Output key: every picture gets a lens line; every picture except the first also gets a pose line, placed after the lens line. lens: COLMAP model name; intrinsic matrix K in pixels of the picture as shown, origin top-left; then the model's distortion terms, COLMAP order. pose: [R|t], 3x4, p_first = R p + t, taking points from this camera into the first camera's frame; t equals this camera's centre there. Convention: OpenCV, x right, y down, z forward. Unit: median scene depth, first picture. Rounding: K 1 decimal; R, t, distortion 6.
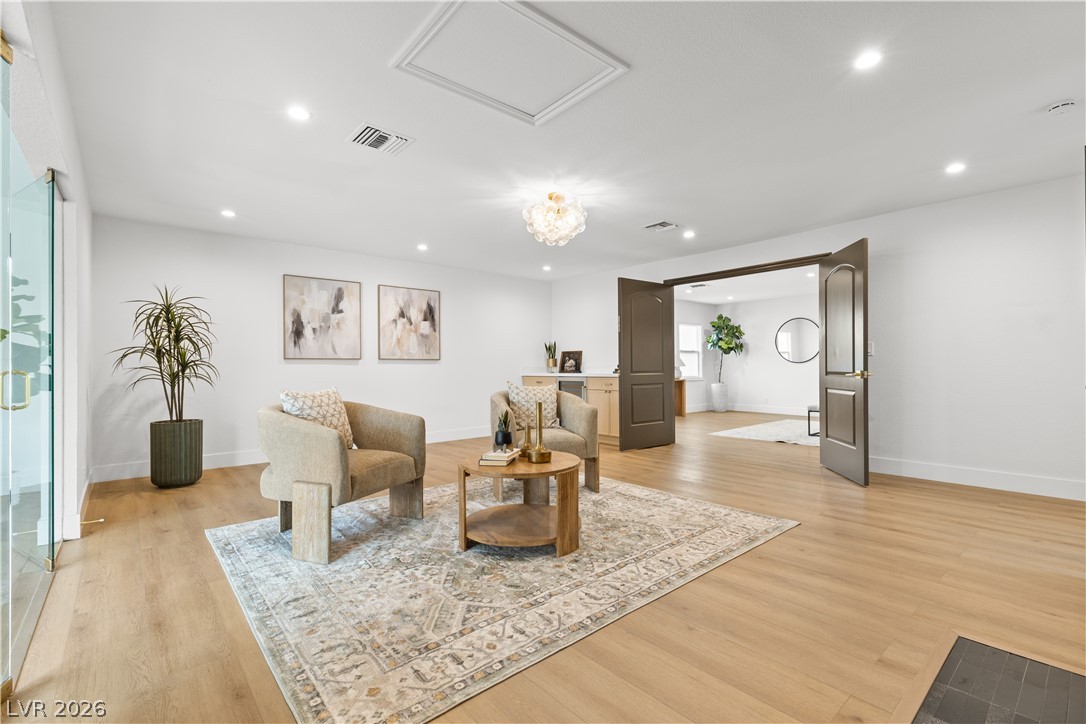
lens RADIAL K [[491.4, 0, 544.6], [0, 491.4, 361.6], [0, 0, 1]] dist [0.011441, -0.001616]
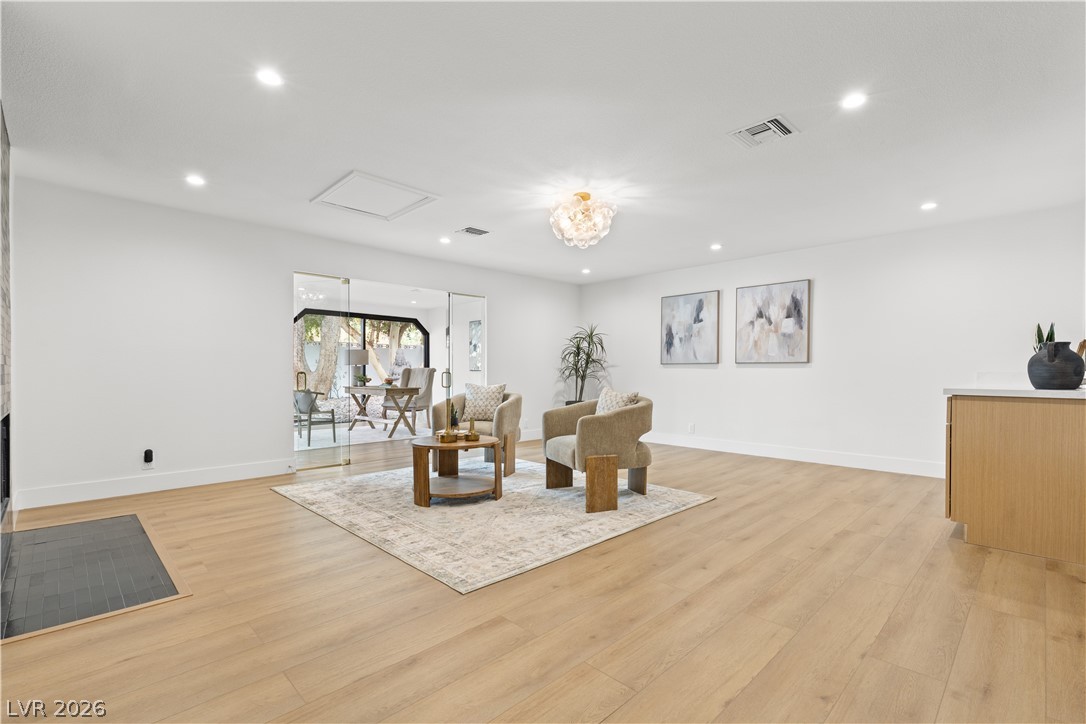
lens RADIAL K [[491.4, 0, 543.6], [0, 491.4, 371.7], [0, 0, 1]] dist [0.011441, -0.001616]
pose [[0.059856, 0.007483, -0.998179, 0.667984], [0.009247, 0.999925, 0.008050, 0.000566], [0.998164, -0.009712, 0.059782, 0.581070]]
